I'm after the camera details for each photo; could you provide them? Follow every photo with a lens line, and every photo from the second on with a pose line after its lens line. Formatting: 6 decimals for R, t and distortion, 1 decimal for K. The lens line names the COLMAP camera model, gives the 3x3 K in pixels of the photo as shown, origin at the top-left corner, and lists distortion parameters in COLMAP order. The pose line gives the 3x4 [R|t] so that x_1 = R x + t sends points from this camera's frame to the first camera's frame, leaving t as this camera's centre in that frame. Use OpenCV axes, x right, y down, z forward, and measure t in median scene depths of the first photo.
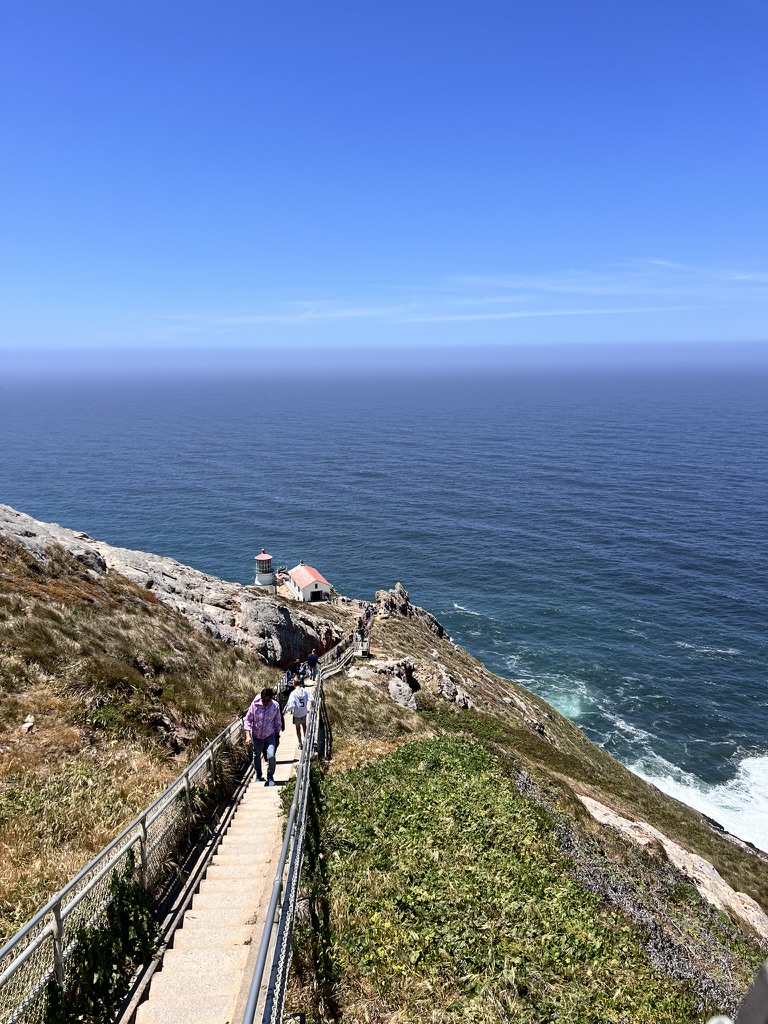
lens RADIAL K [[765.1, 0, 386.7], [0, 765.1, 515.5], [0, 0, 1]] dist [0.047406, -0.004499]
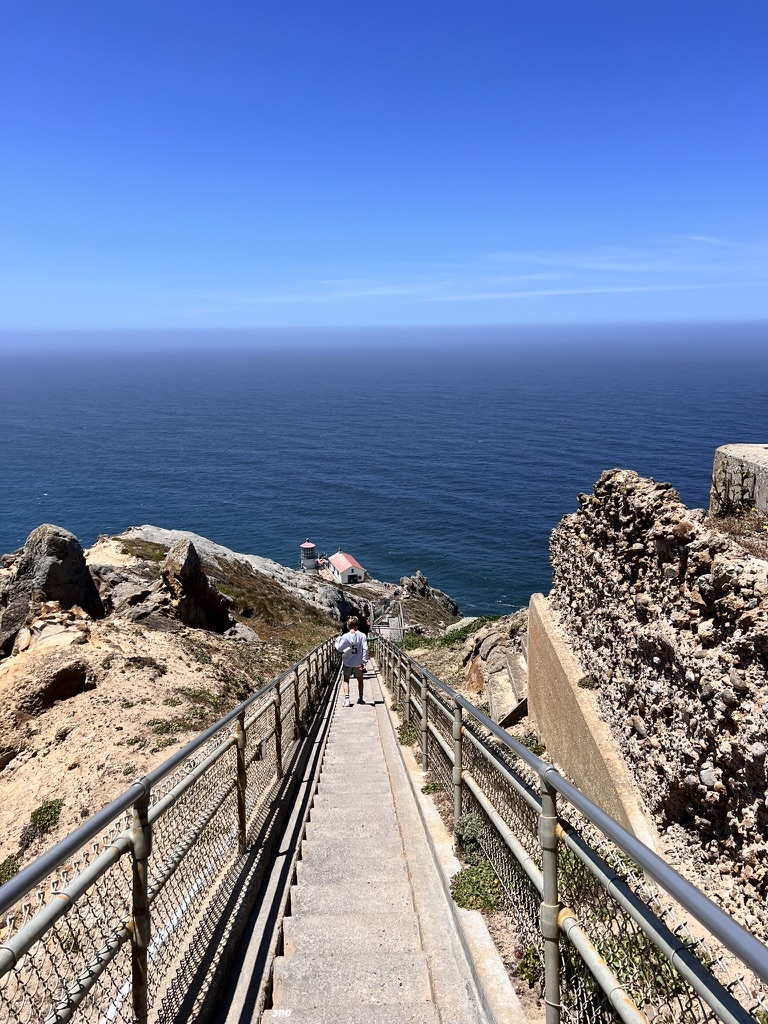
lens RADIAL K [[765.1, 0, 384.3], [0, 765.1, 518.0], [0, 0, 1]] dist [0.047406, -0.004499]
pose [[0.998995, 0.006763, -0.044301, 0.027468], [-0.005497, 0.999575, 0.028644, -0.068585], [0.044476, -0.028371, 0.998607, -0.523372]]
